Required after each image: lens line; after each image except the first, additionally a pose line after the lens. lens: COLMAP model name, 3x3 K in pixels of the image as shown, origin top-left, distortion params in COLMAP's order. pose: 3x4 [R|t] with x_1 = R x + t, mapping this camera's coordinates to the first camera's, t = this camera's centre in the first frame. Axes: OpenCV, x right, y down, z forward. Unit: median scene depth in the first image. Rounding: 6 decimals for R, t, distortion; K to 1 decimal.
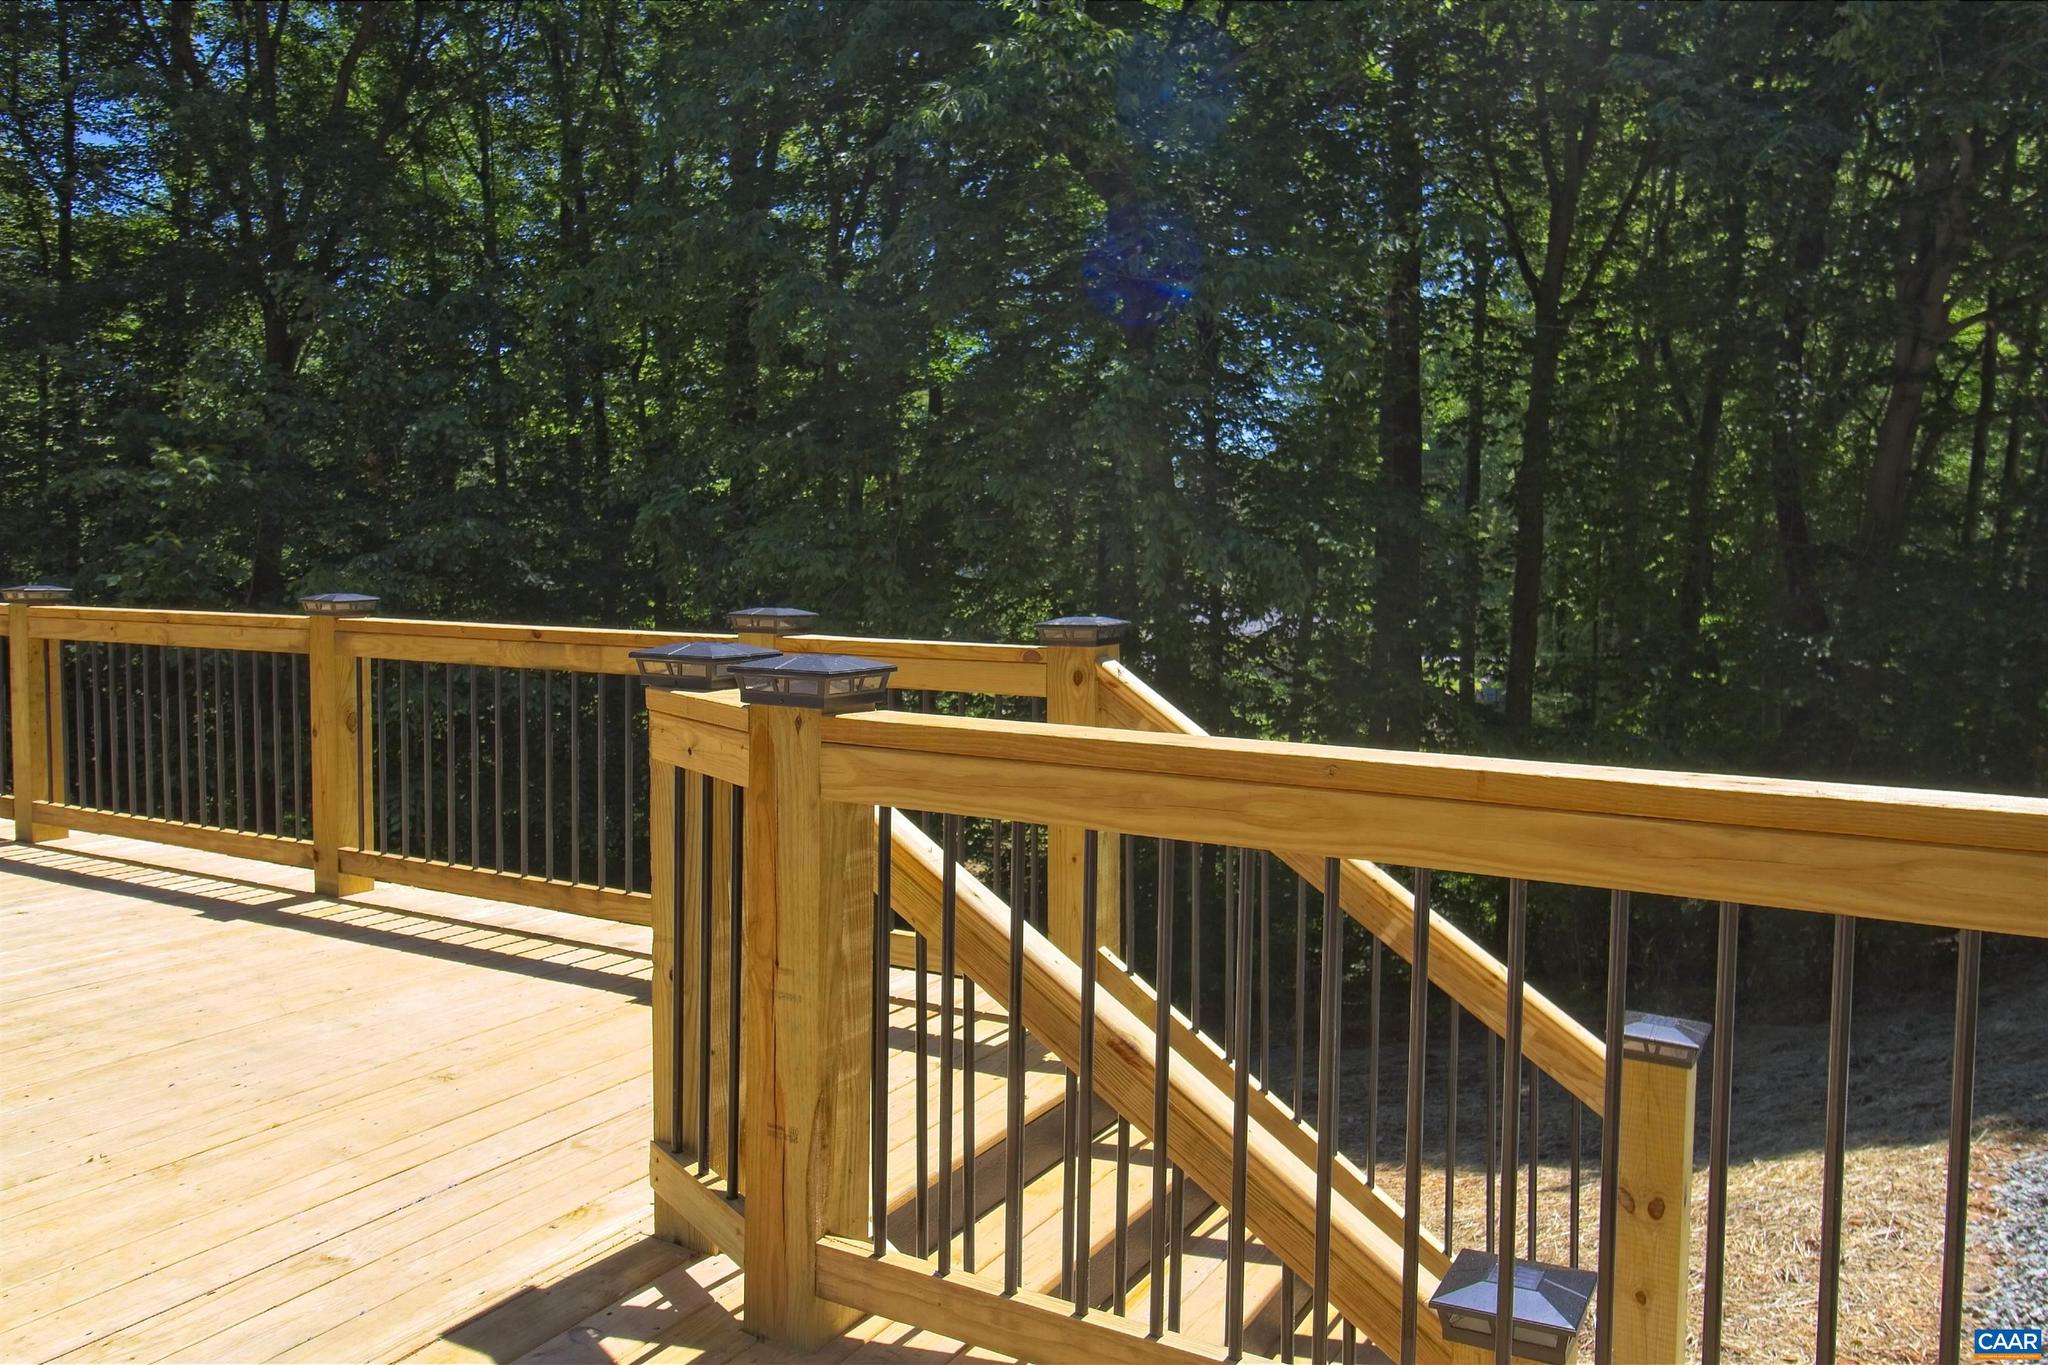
lens RADIAL K [[1511.5, 0, 1057.3], [0, 1511.5, 661.1], [0, 0, 1]] dist [0.015133, -0.008181]
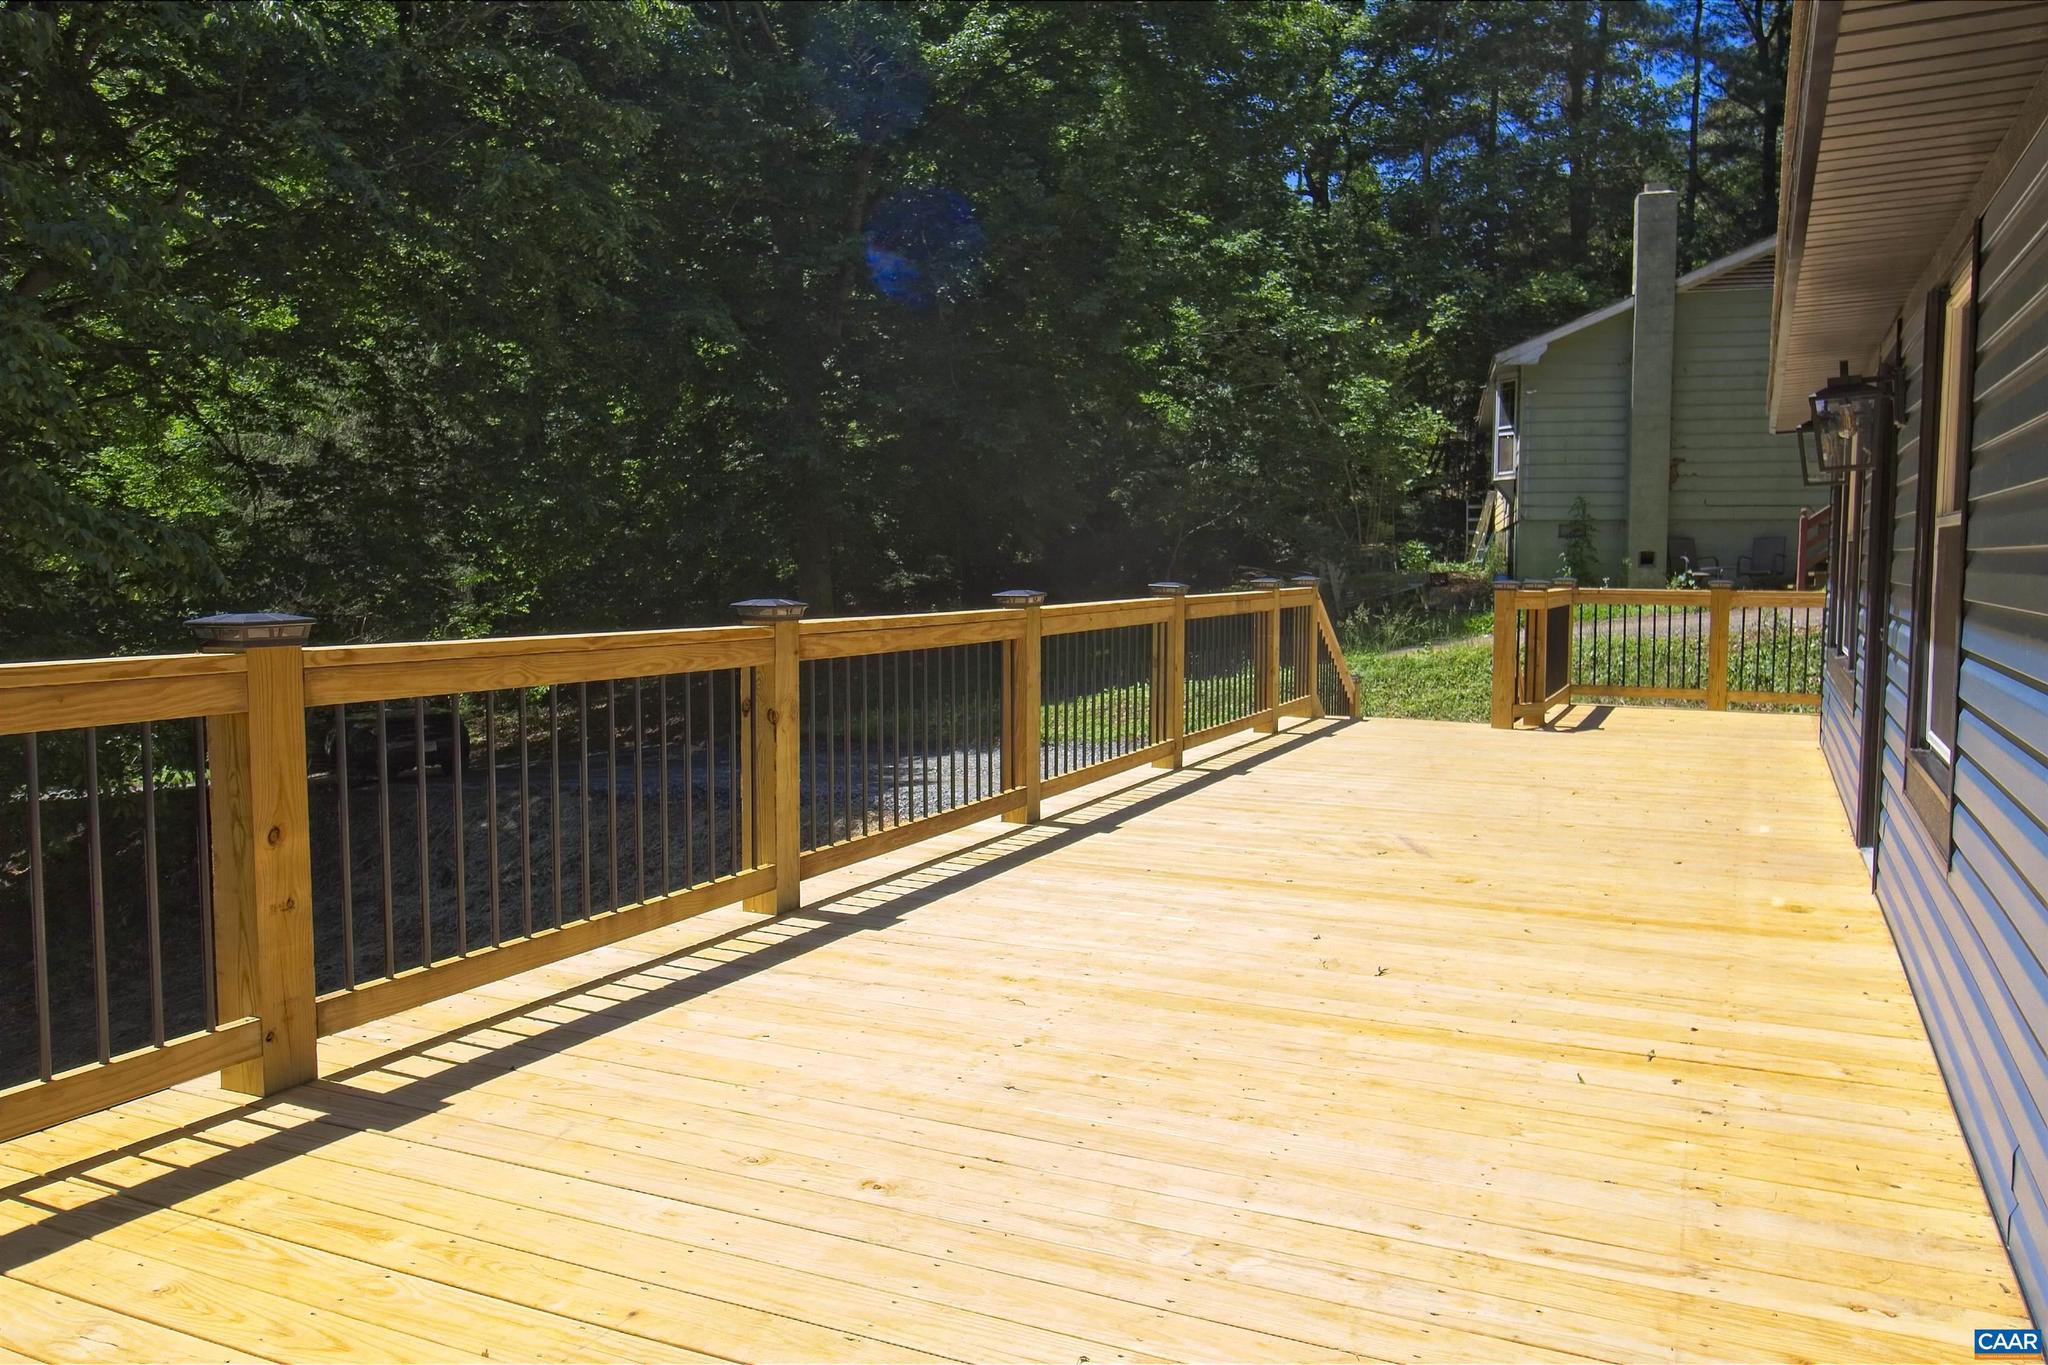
lens RADIAL K [[1470.4, 0, 1024.0], [0, 1470.4, 682.5], [0, 0, 1]] dist [0.003804, -0.000733]
pose [[-0.038538, -0.098597, 0.994381, -0.483605], [0.052181, 0.993564, 0.100538, -0.026227], [-0.997894, 0.055762, -0.033145, 0.297646]]
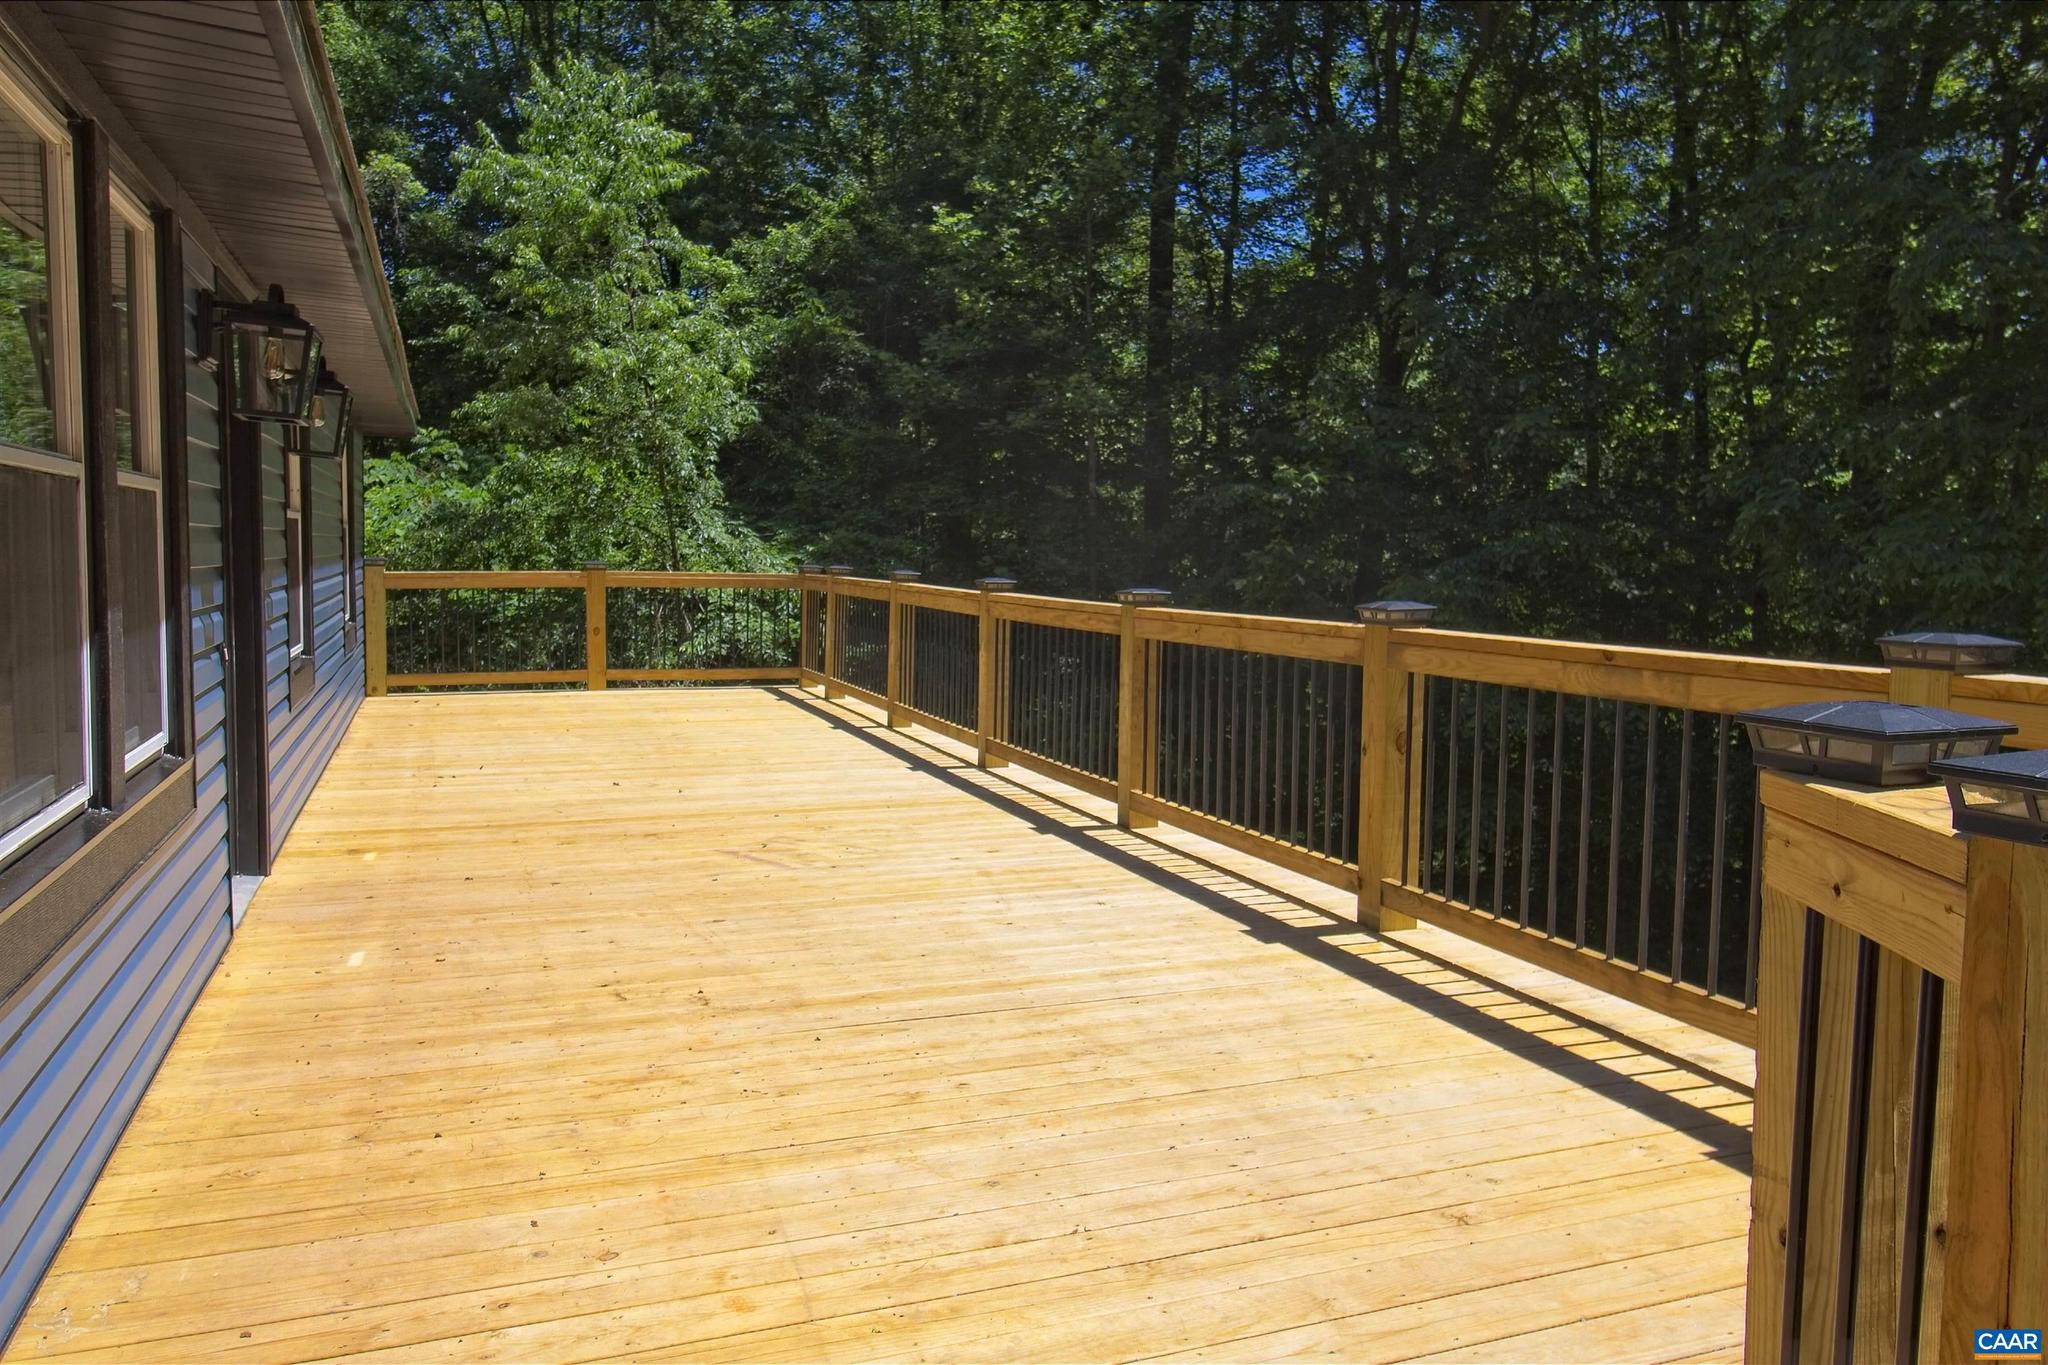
lens RADIAL K [[1511.5, 0, 1057.3], [0, 1511.5, 661.1], [0, 0, 1]] dist [0.015133, -0.008181]
pose [[0.771685, 0.042356, -0.634592, -0.017348], [-0.044144, 0.998941, 0.012994, -0.003885], [0.634471, 0.017986, 0.772738, 0.057036]]
